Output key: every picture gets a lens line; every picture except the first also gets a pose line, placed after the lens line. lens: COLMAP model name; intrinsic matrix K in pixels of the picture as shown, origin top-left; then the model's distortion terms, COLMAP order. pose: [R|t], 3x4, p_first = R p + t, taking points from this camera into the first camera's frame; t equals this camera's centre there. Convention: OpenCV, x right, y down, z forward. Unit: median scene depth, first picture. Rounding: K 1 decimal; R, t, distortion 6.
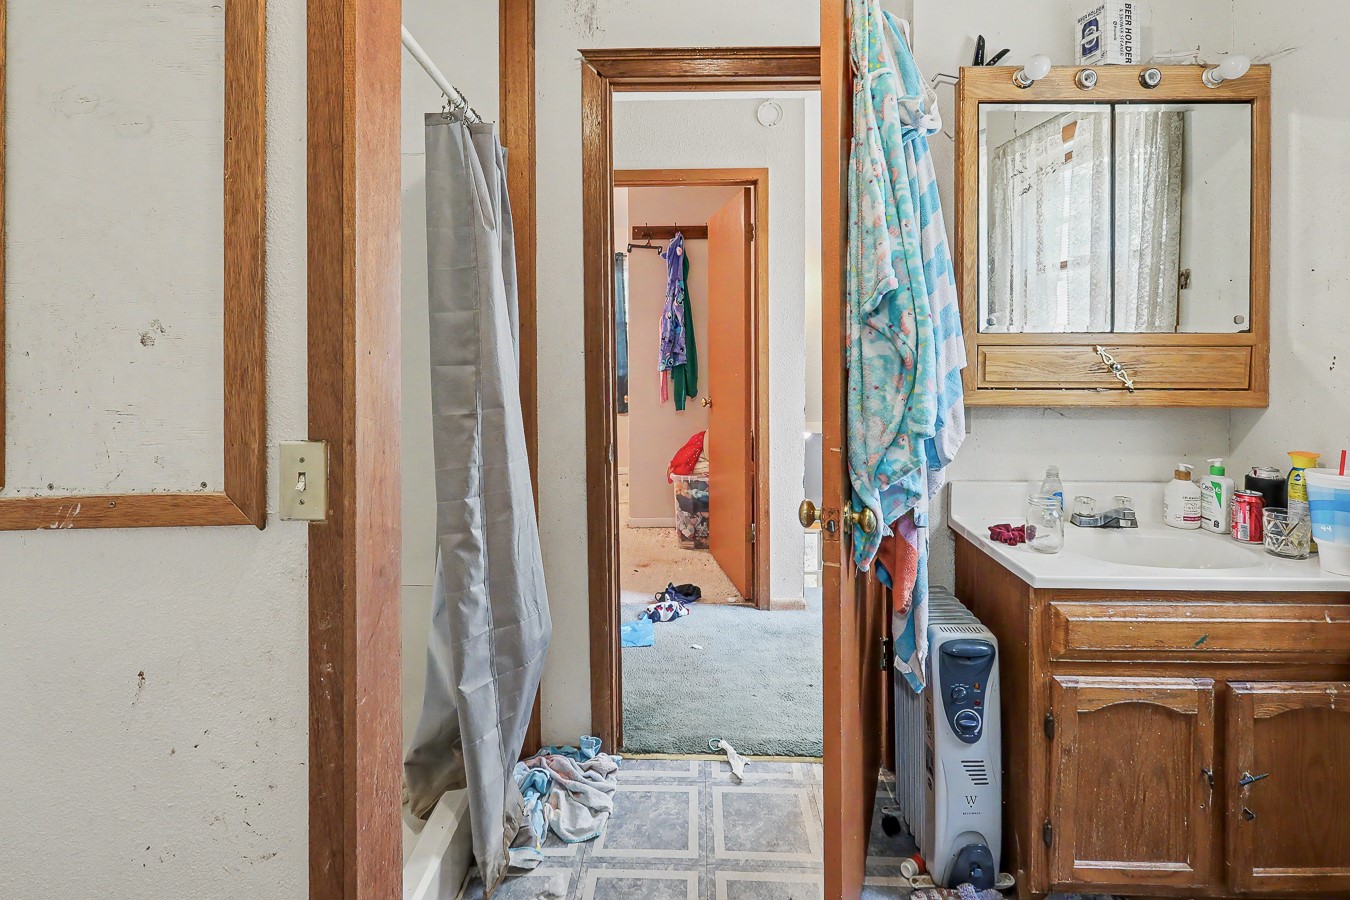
lens RADIAL K [[659.6, 0, 675.7], [0, 659.6, 354.5], [0, 0, 1]] dist [-0.003421, 0.000020]
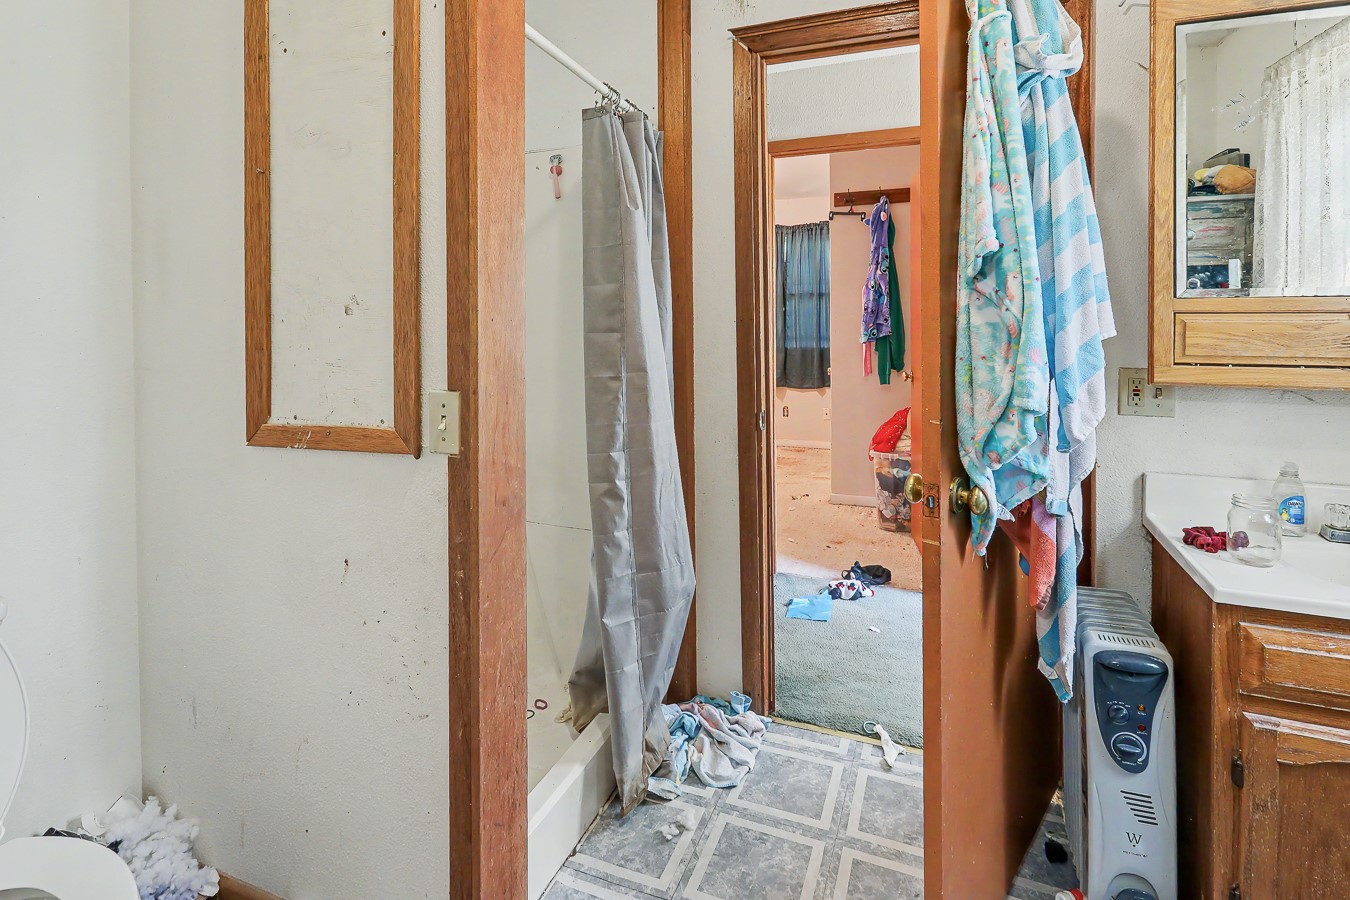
lens RADIAL K [[673.5, 0, 677.1], [0, 673.5, 329.8], [0, 0, 1]] dist [-0.002493, -0.000031]
pose [[0.939248, 0.003426, -0.343223, 0.170367], [-0.001805, 0.999986, 0.005042, 0.005190], [0.343235, -0.004116, 0.939240, -0.029033]]
